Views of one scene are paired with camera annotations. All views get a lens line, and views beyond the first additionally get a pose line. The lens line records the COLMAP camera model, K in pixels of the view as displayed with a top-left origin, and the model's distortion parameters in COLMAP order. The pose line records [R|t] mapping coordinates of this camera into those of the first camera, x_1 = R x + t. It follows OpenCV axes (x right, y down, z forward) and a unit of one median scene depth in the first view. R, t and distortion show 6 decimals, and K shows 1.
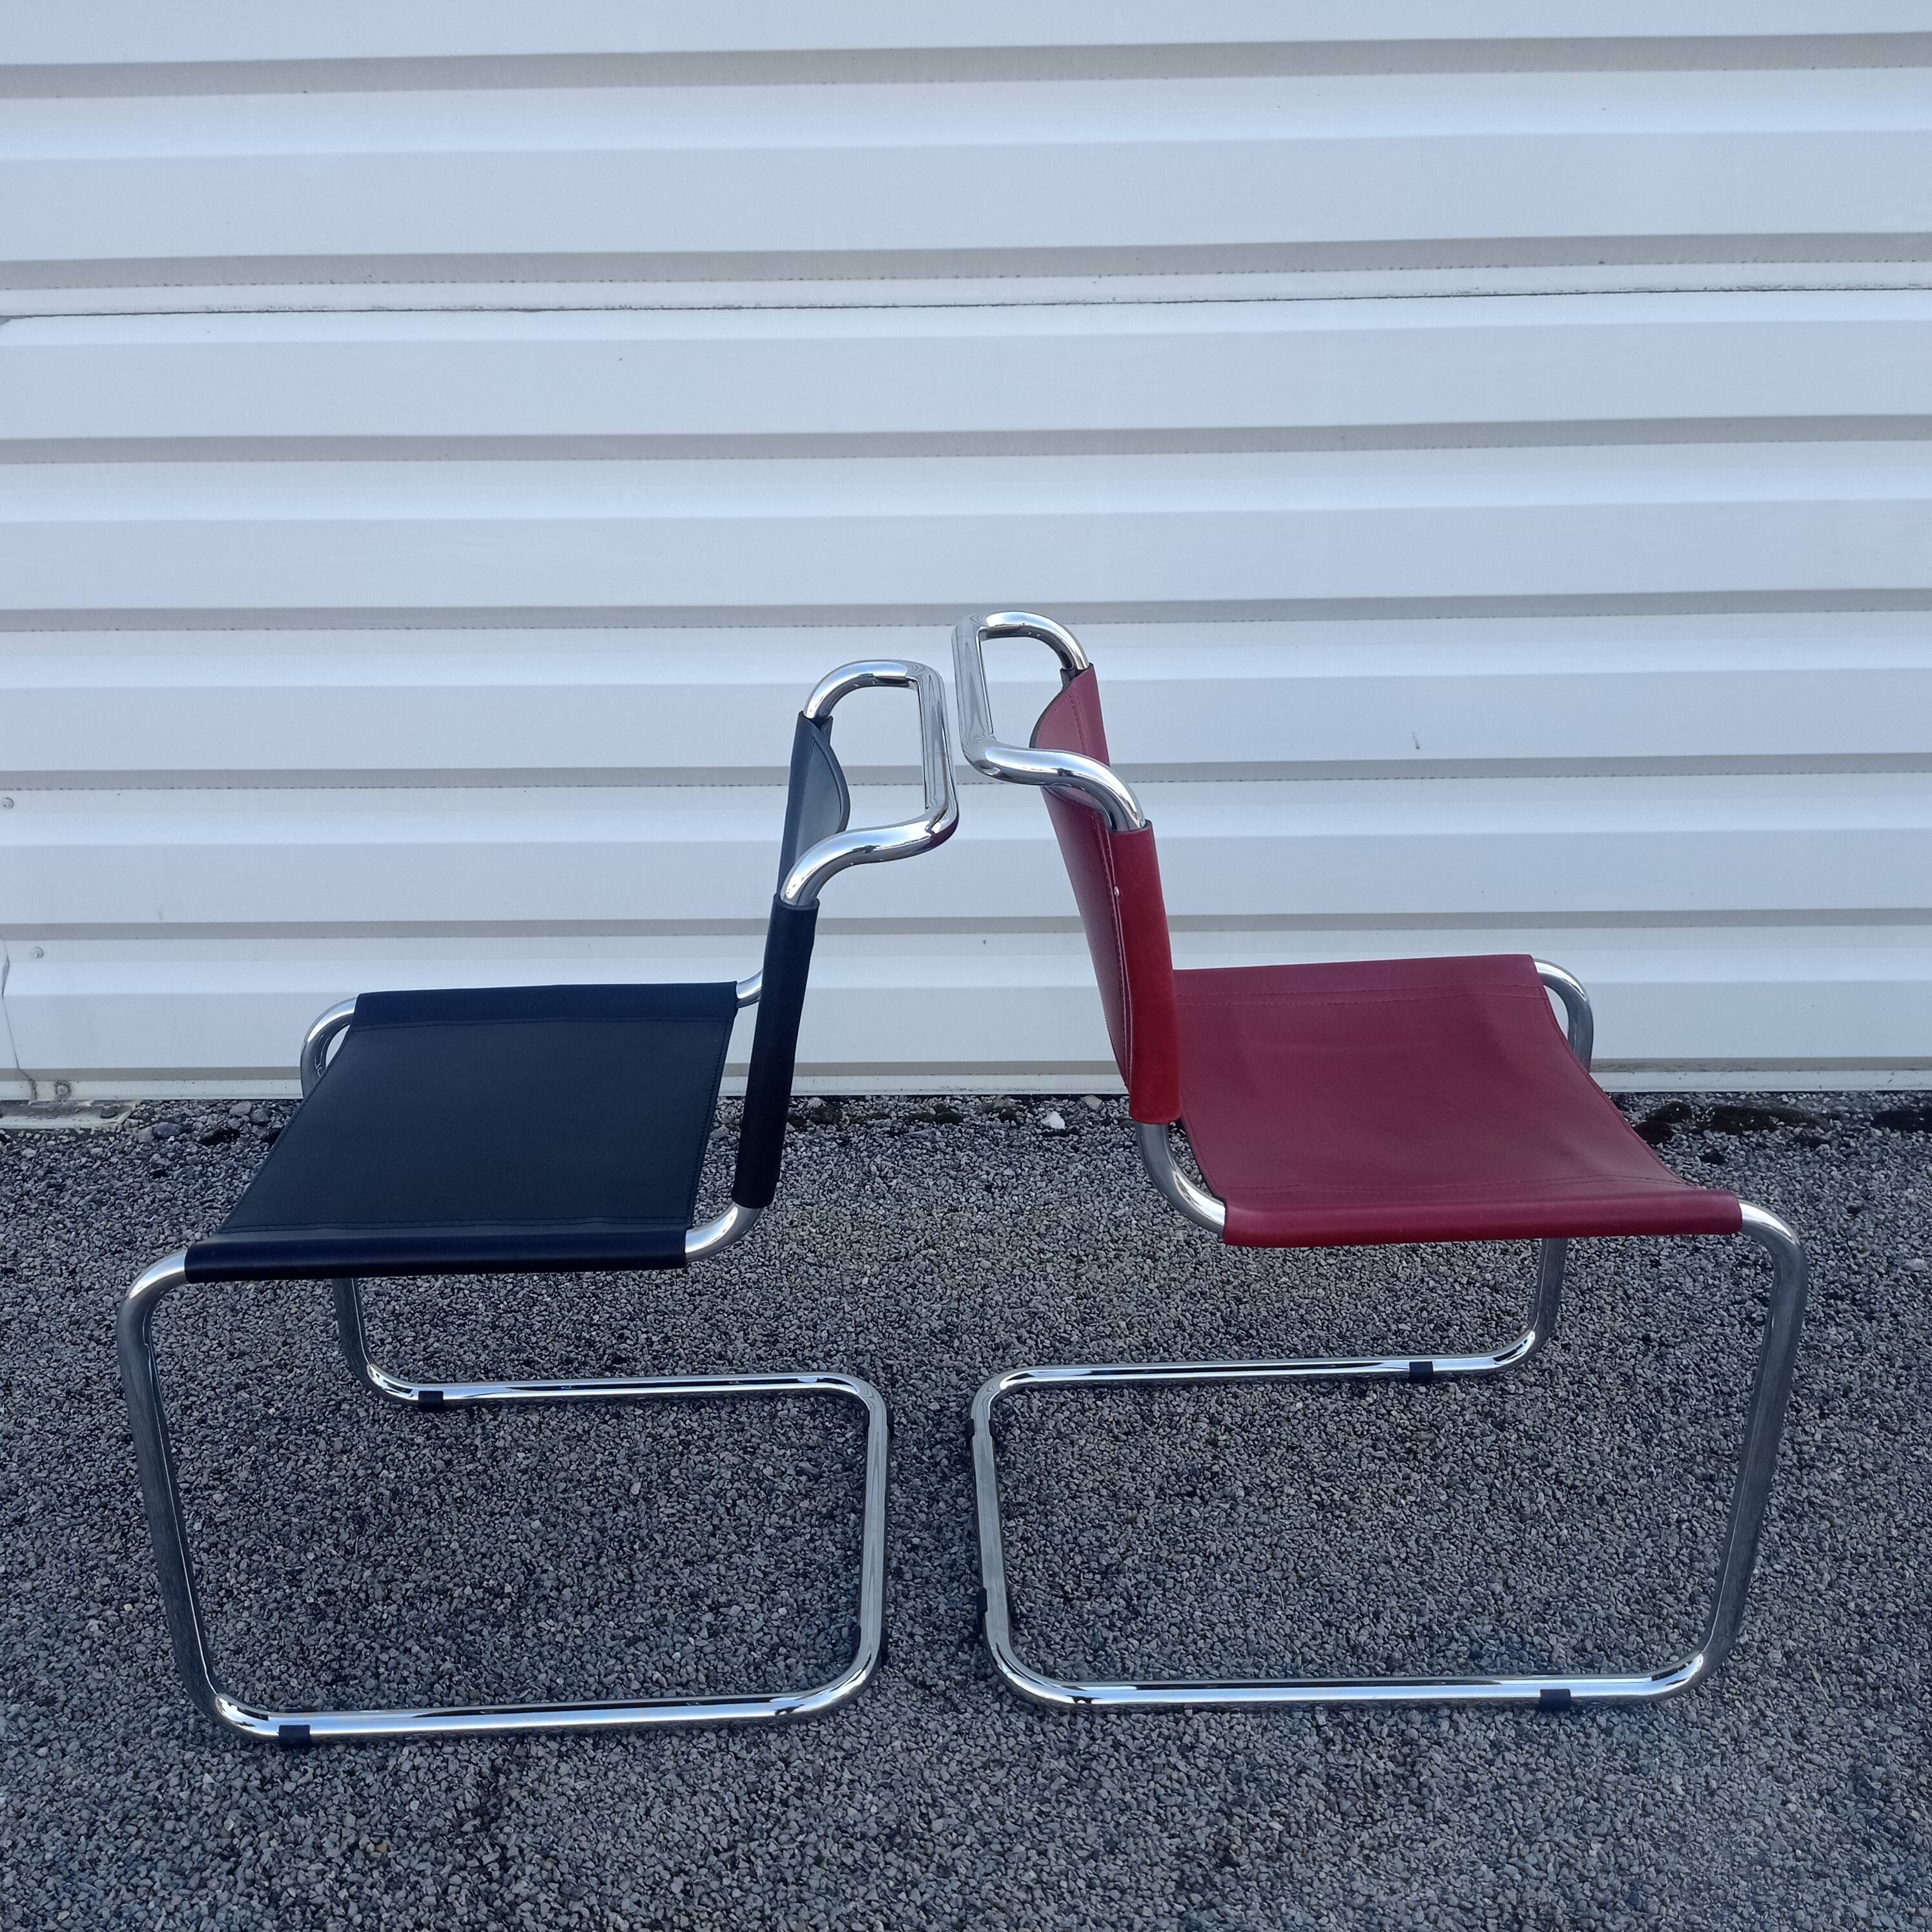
lens RADIAL K [[1928.9, 0, 954.6], [0, 1928.9, 968.0], [0, 0, 1]] dist [0.040452, 0.000000]
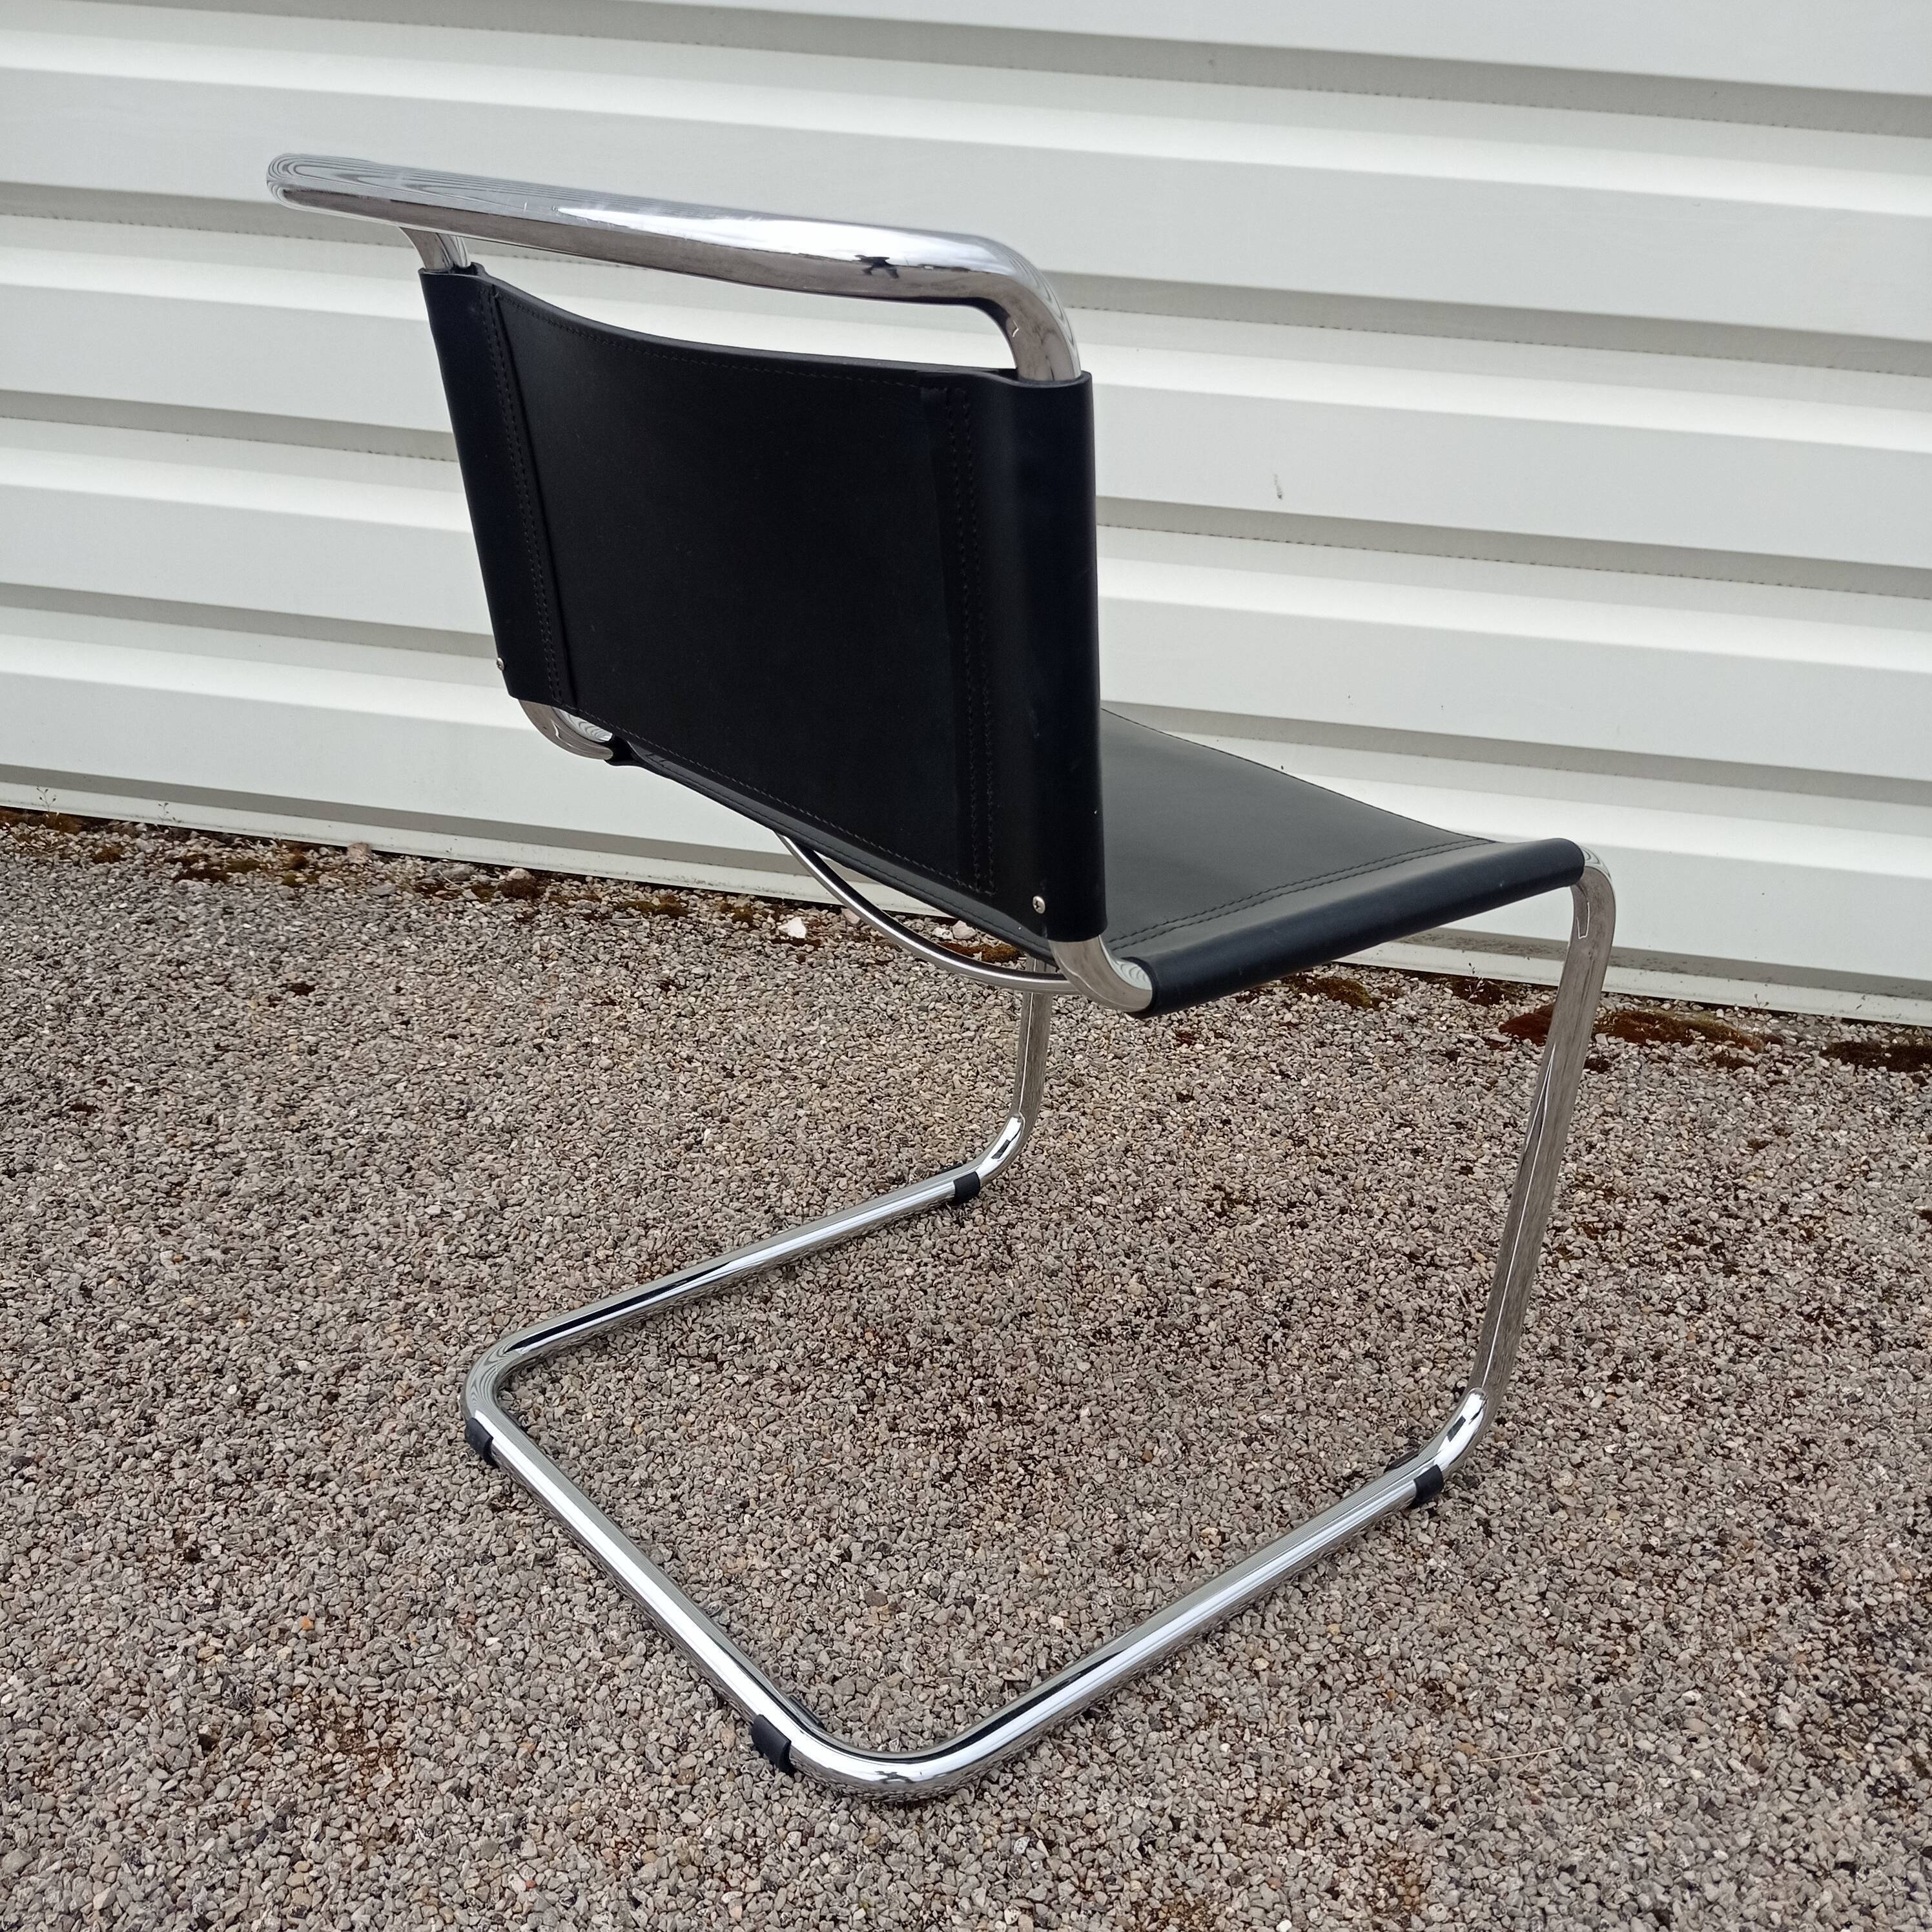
lens RADIAL K [[1928.9, 0, 967.6], [0, 1928.9, 971.8], [0, 0, 1]] dist [0.040452, 0.000000]
pose [[0.989763, 0.122753, -0.072809, 0.225619], [-0.121312, 0.992326, 0.023918, 0.085110], [0.075186, -0.014841, 0.997059, 0.243784]]
